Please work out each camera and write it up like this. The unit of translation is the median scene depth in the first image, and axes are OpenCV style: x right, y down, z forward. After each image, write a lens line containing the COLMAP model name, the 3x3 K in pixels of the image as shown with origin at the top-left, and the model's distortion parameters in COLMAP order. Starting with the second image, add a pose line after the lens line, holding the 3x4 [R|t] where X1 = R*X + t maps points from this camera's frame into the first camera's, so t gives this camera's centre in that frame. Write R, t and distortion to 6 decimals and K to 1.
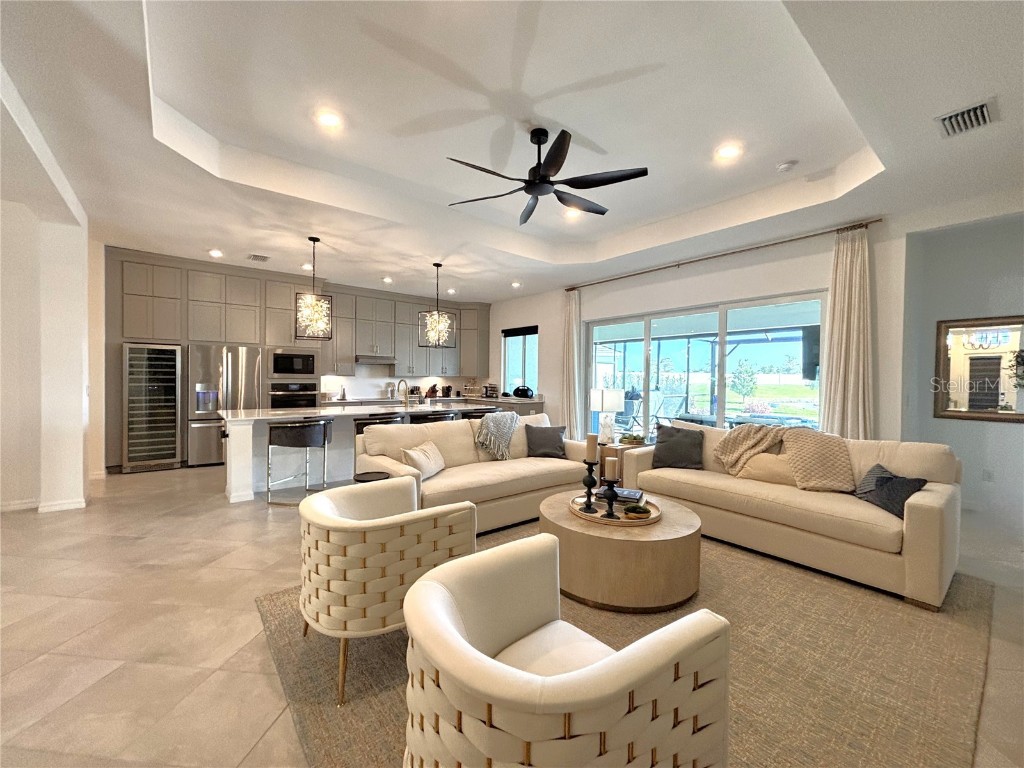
lens RADIAL K [[419.2, 0, 512.0], [0, 419.2, 384.0], [0, 0, 1]] dist [0.021009, 0.000141]
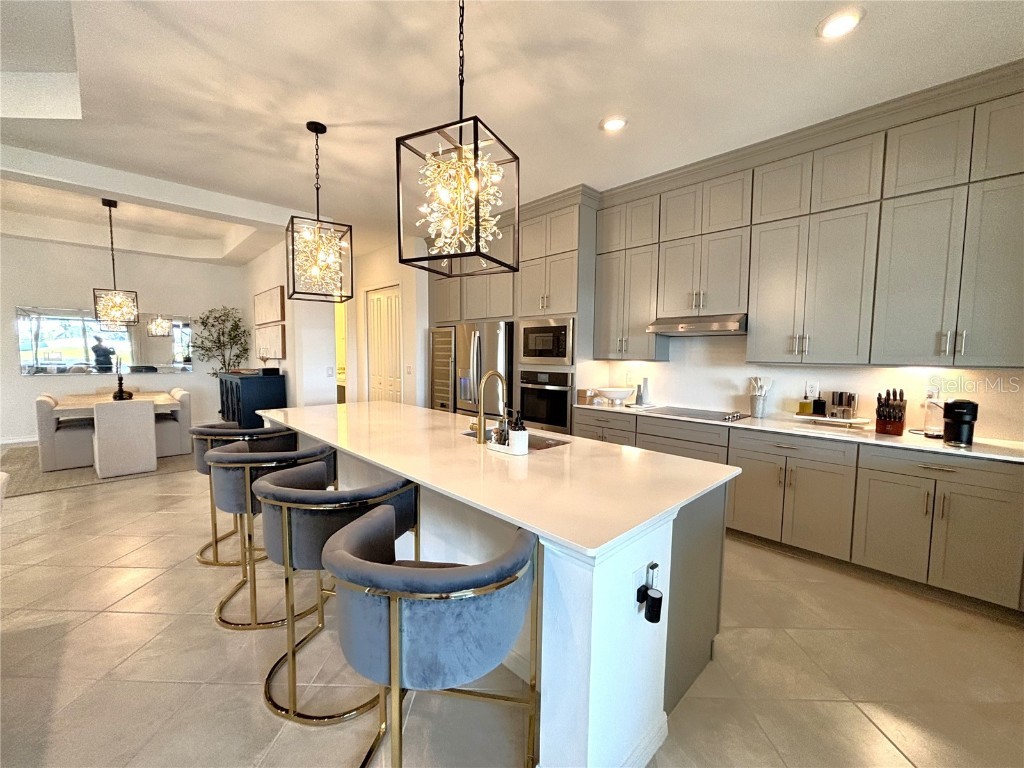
lens RADIAL K [[419.2, 0, 512.0], [0, 419.2, 384.0], [0, 0, 1]] dist [0.021009, 0.000141]
pose [[0.078025, 0.060793, -0.995096, 0.103568], [-0.024004, 0.997964, 0.059086, -0.017212], [0.996662, 0.019276, 0.079326, 0.779232]]
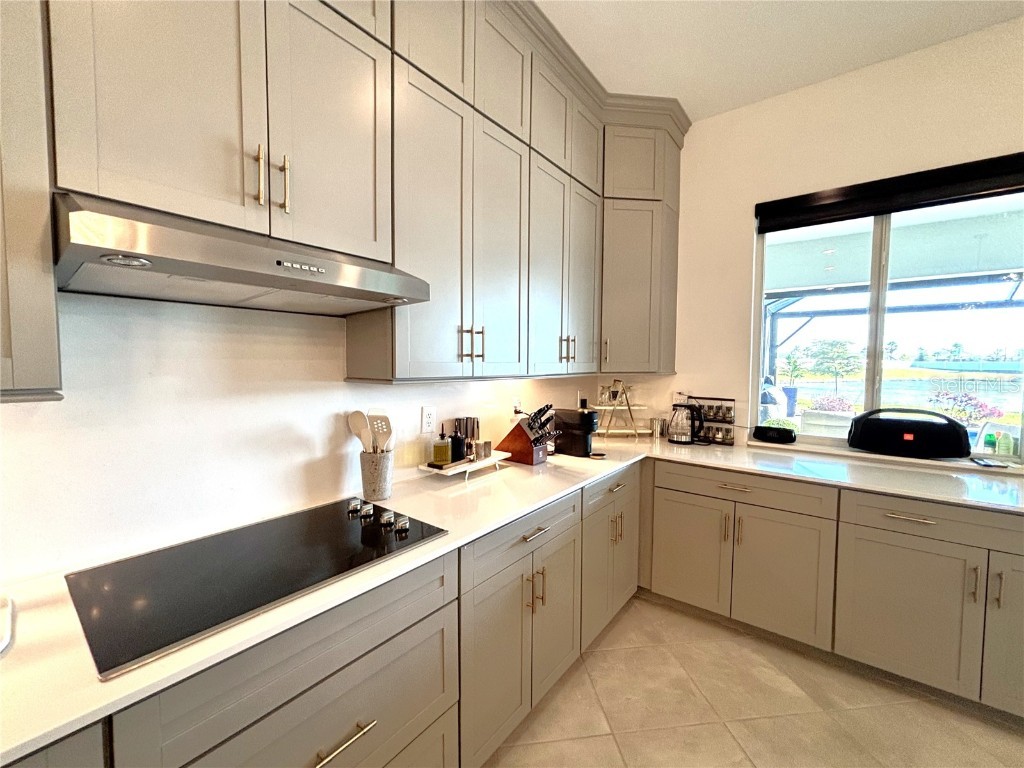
lens RADIAL K [[419.2, 0, 512.0], [0, 419.2, 384.0], [0, 0, 1]] dist [0.021009, 0.000141]
pose [[0.974175, -0.019840, 0.224923, -0.281891], [0.011922, 0.999262, 0.036506, -0.024051], [-0.225481, -0.032882, 0.973692, 0.854863]]
